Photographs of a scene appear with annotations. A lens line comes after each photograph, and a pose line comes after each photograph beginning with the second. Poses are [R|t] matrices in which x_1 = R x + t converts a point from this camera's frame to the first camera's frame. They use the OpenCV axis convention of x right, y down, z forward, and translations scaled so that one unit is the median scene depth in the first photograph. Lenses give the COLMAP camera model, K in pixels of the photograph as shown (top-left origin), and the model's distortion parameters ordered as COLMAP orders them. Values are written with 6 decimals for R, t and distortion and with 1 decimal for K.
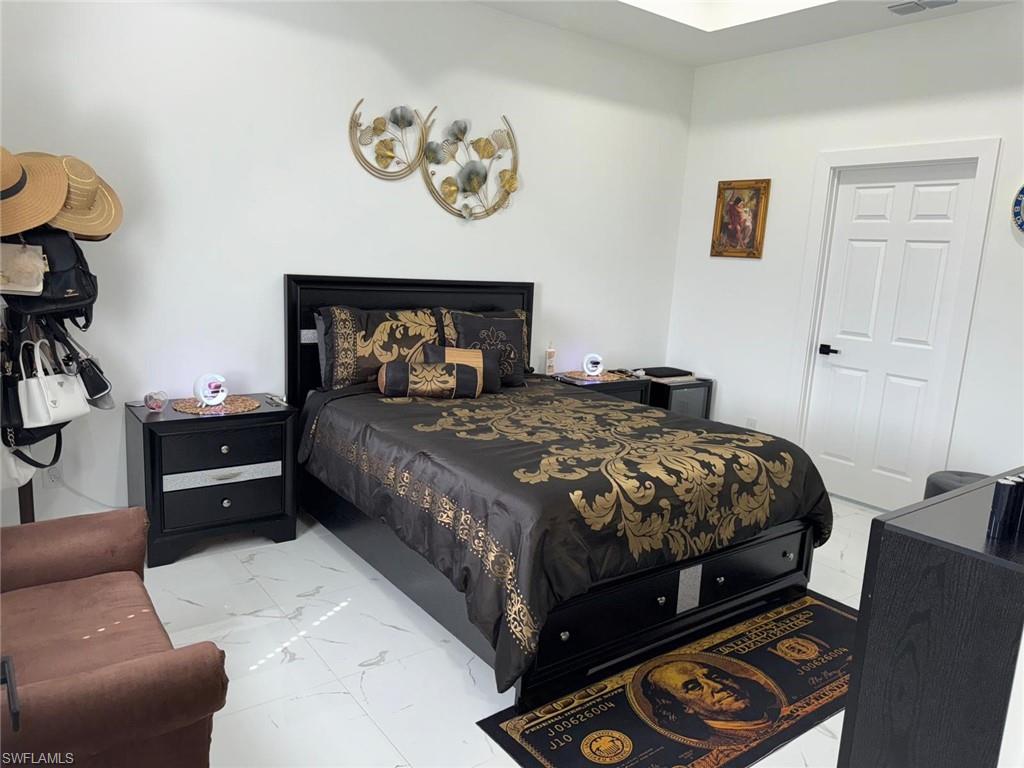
lens RADIAL K [[721.7, 0, 521.7], [0, 721.7, 383.7], [0, 0, 1]] dist [0.063472, -0.009952]
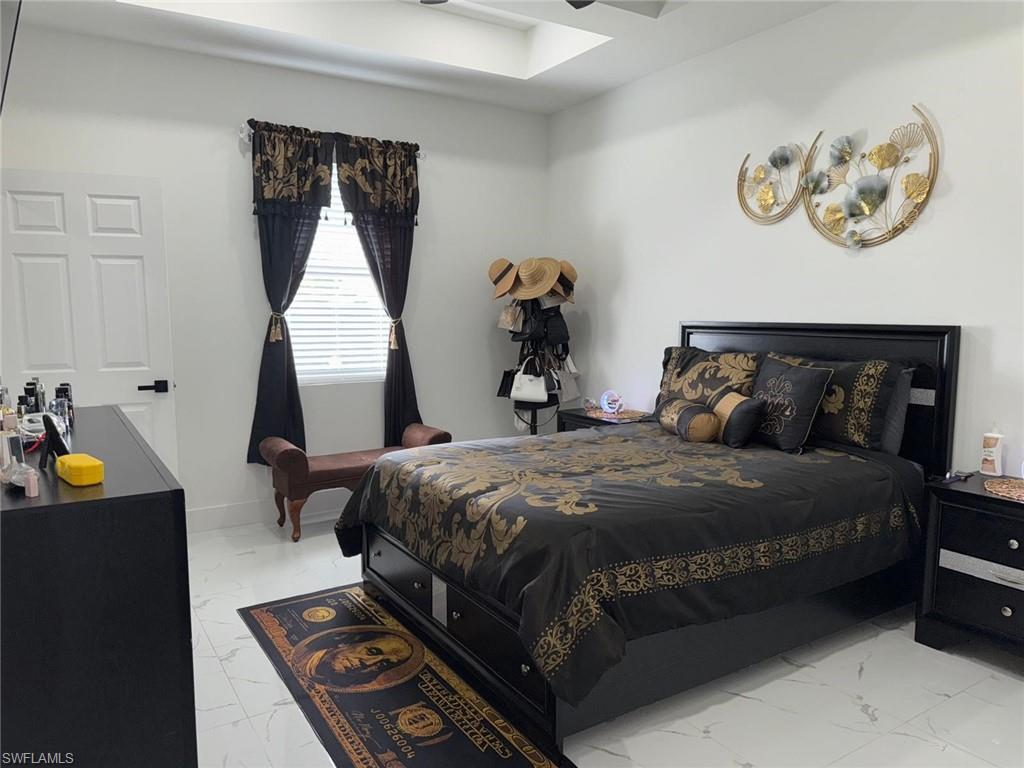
lens RADIAL K [[721.7, 0, 520.7], [0, 721.7, 386.2], [0, 0, 1]] dist [0.063472, -0.009952]
pose [[-0.067076, 0.052999, -0.996339, 0.843121], [-0.181075, 0.981359, 0.064392, -0.067752], [0.981179, 0.184731, -0.056229, 0.770455]]
